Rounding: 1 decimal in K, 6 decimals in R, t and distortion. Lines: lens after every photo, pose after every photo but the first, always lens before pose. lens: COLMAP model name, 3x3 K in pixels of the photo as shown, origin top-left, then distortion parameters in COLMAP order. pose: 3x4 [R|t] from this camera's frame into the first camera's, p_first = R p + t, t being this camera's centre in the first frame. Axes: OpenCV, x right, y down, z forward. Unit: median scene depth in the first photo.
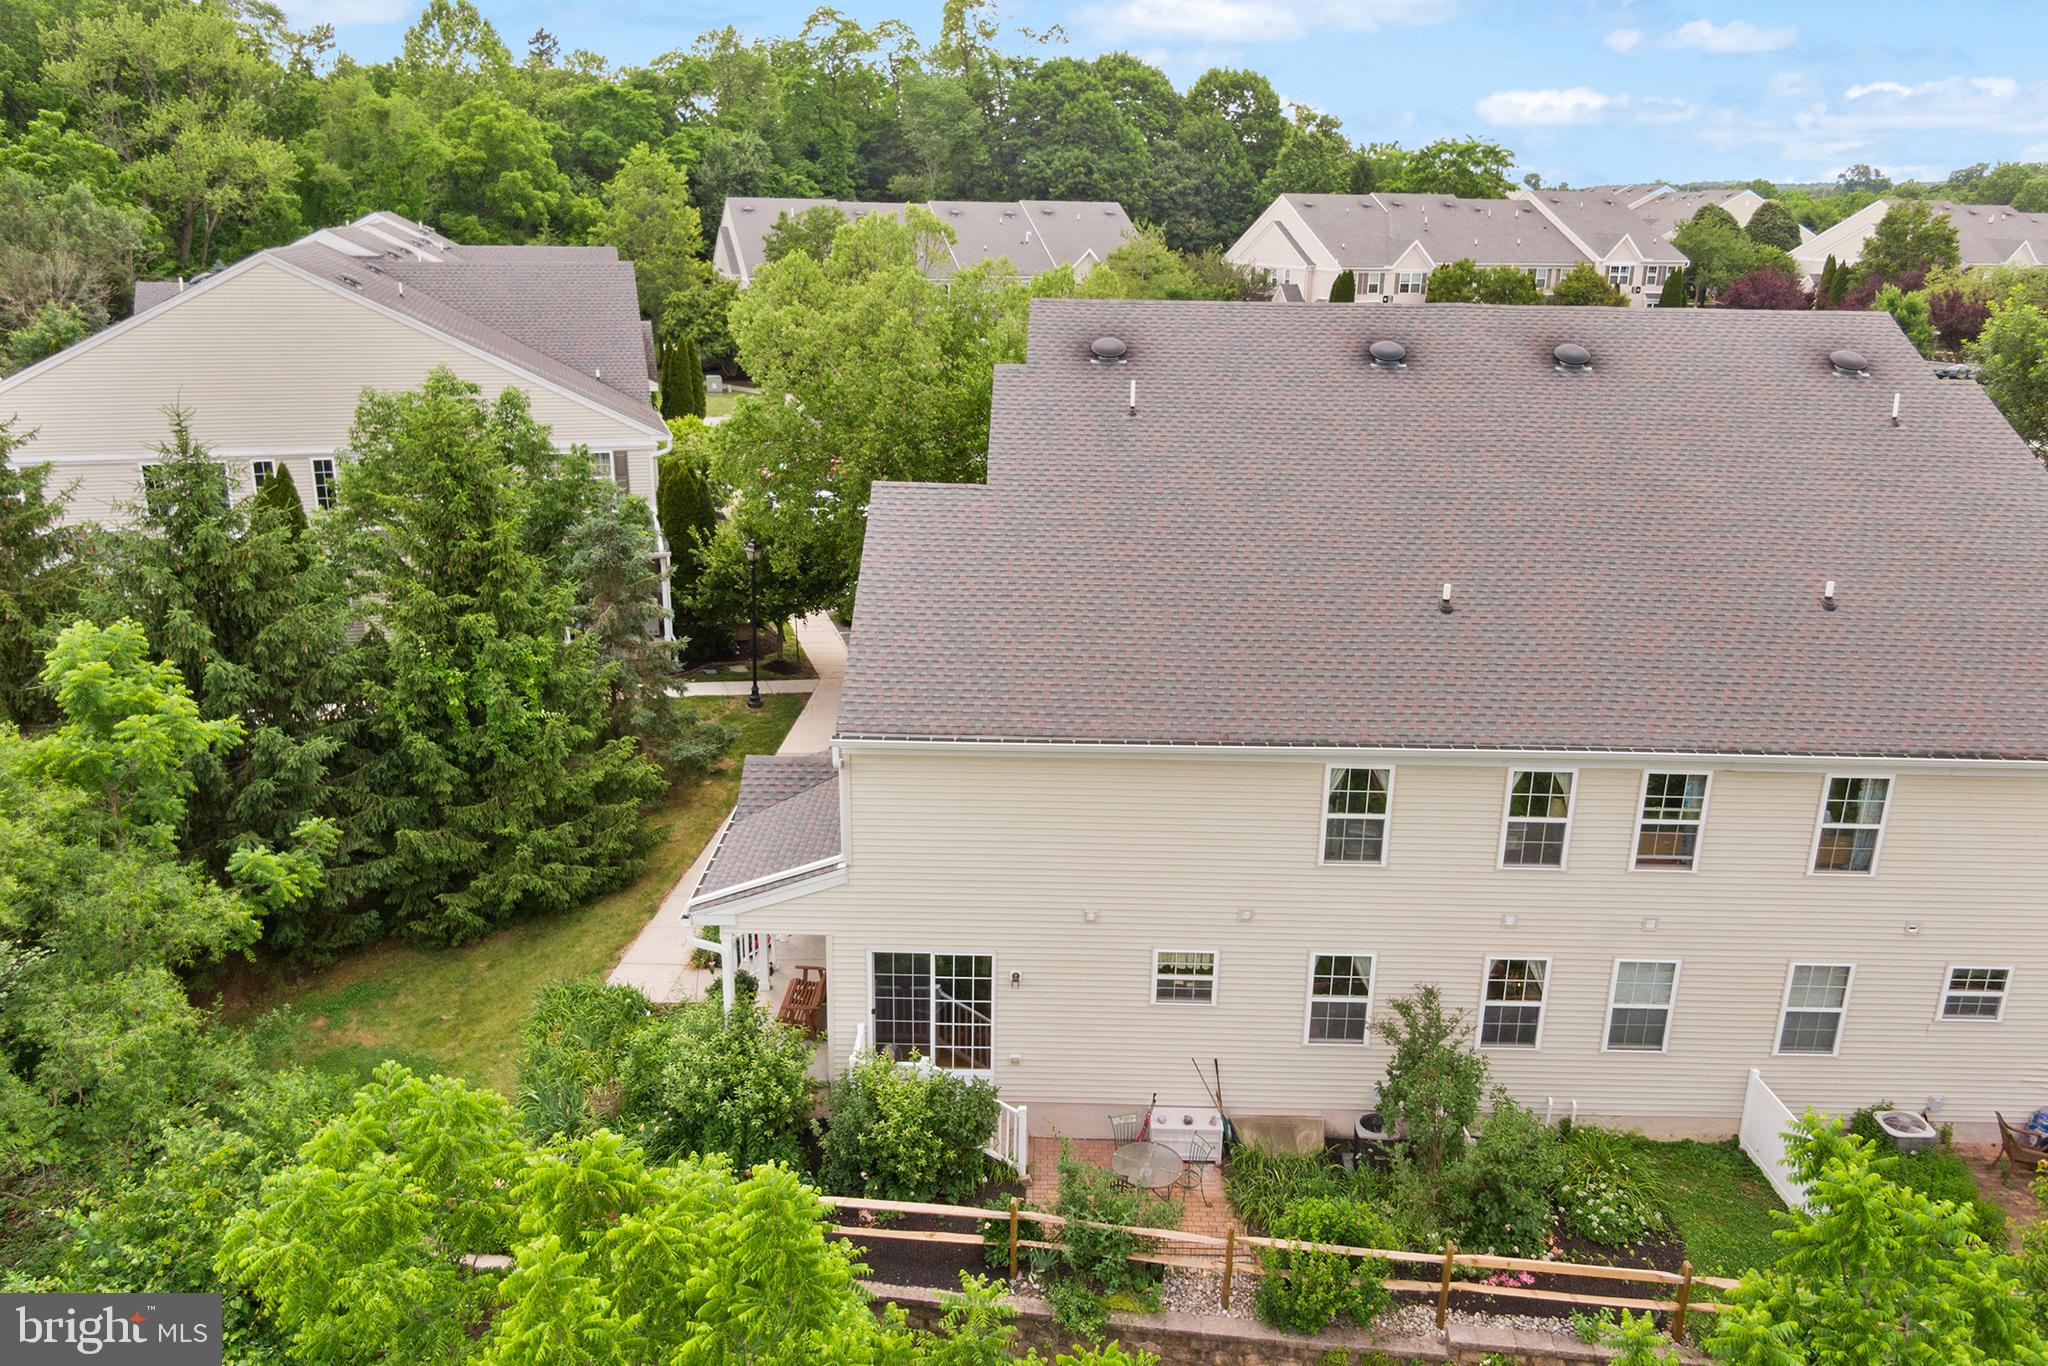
lens RADIAL K [[1490.6, 0, 1024.0], [0, 1490.6, 683.0], [0, 0, 1]] dist [-0.005280, 0.004922]
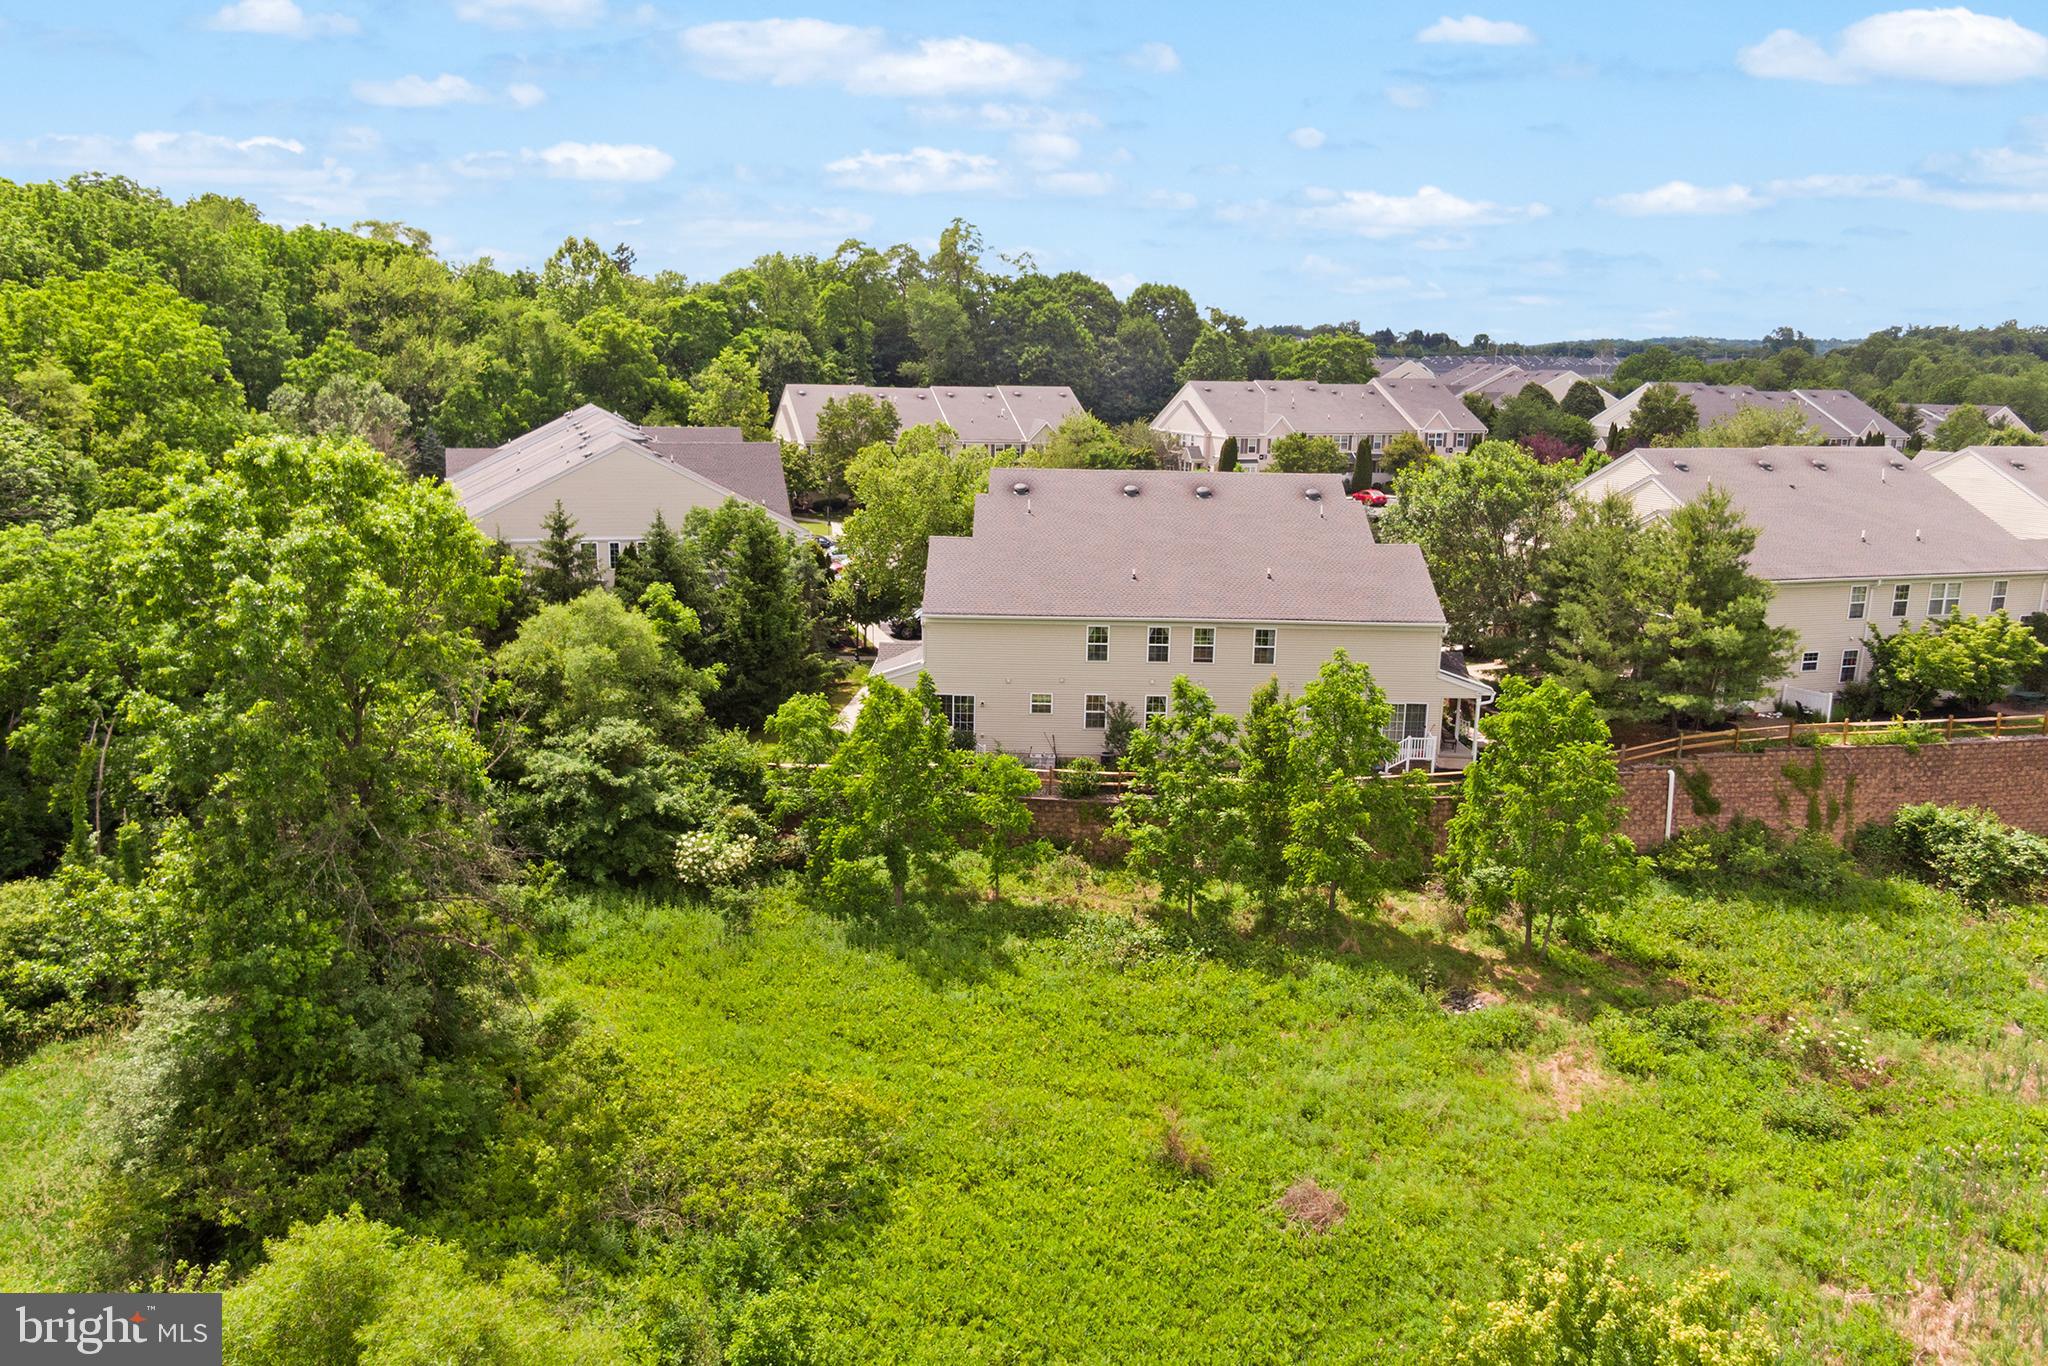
lens RADIAL K [[1477.7, 0, 1024.0], [0, 1477.7, 683.0], [0, 0, 1]] dist [0.007668, 0.002974]
pose [[0.999949, 0.000528, 0.010067, 0.007932], [0.000419, 0.995590, -0.093807, 0.072683], [-0.010072, 0.093807, 0.995539, -0.313593]]
